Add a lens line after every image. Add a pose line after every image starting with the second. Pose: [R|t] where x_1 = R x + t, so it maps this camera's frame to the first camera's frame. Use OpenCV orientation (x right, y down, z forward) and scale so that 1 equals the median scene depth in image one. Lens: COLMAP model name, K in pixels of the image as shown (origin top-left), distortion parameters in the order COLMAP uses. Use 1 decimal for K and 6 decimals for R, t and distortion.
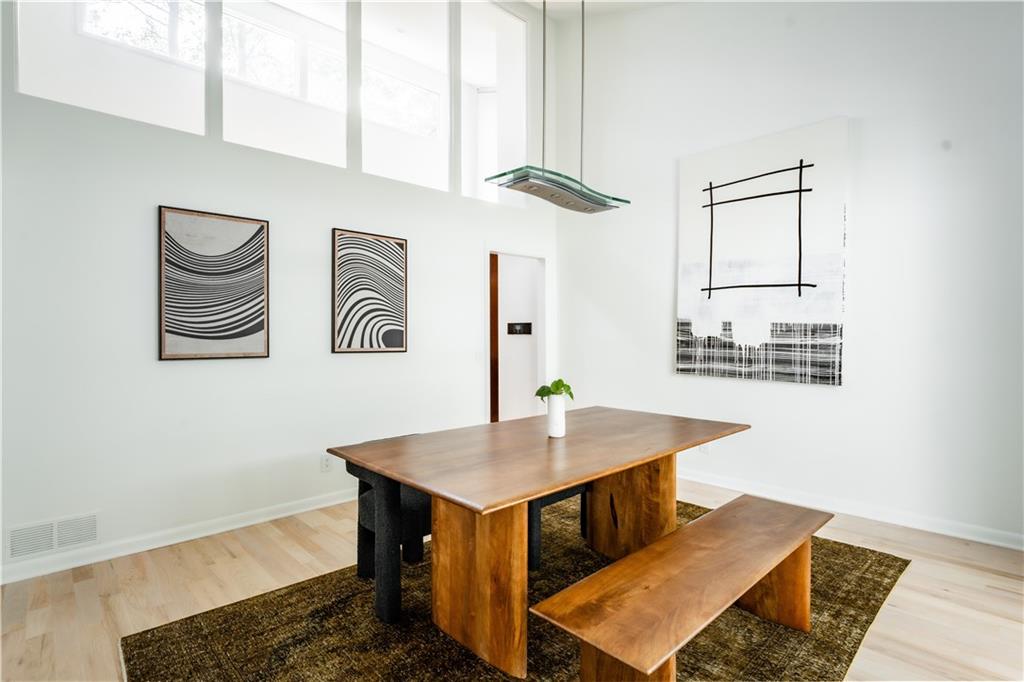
lens RADIAL K [[490.1, 0, 515.1], [0, 490.1, 341.6], [0, 0, 1]] dist [-0.020093, -0.000132]
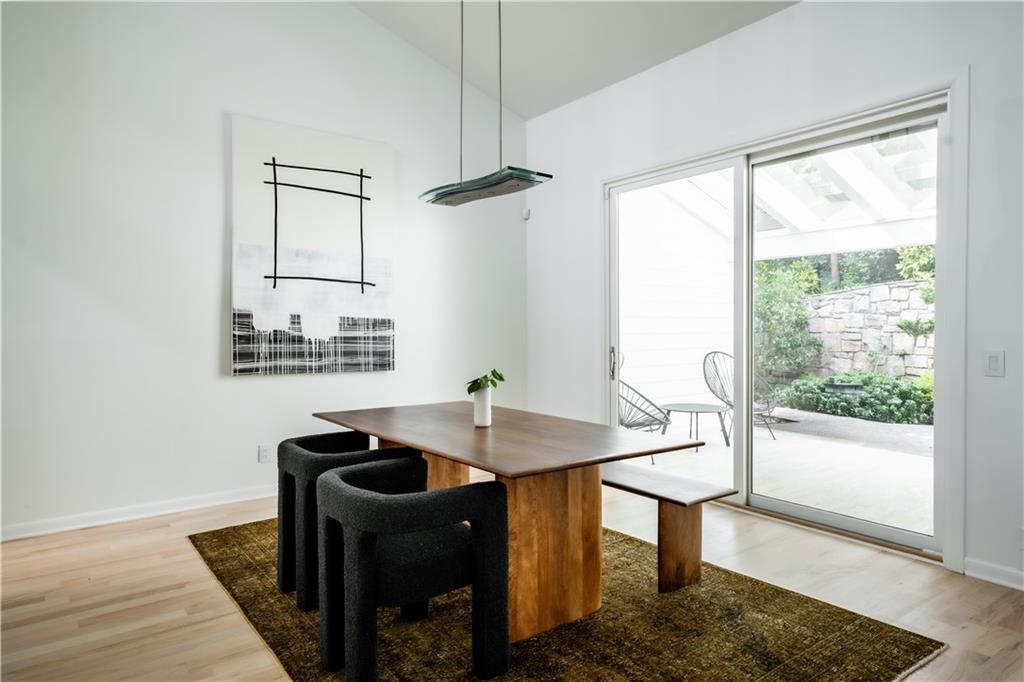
lens RADIAL K [[602.6, 0, 516.7], [0, 602.6, 336.4], [0, 0, 1]] dist [0.001740, -0.000678]
pose [[0.142442, -0.017105, 0.989655, -0.670291], [0.015251, 0.999770, 0.015084, -0.009887], [-0.989686, 0.012944, 0.142670, 0.430077]]
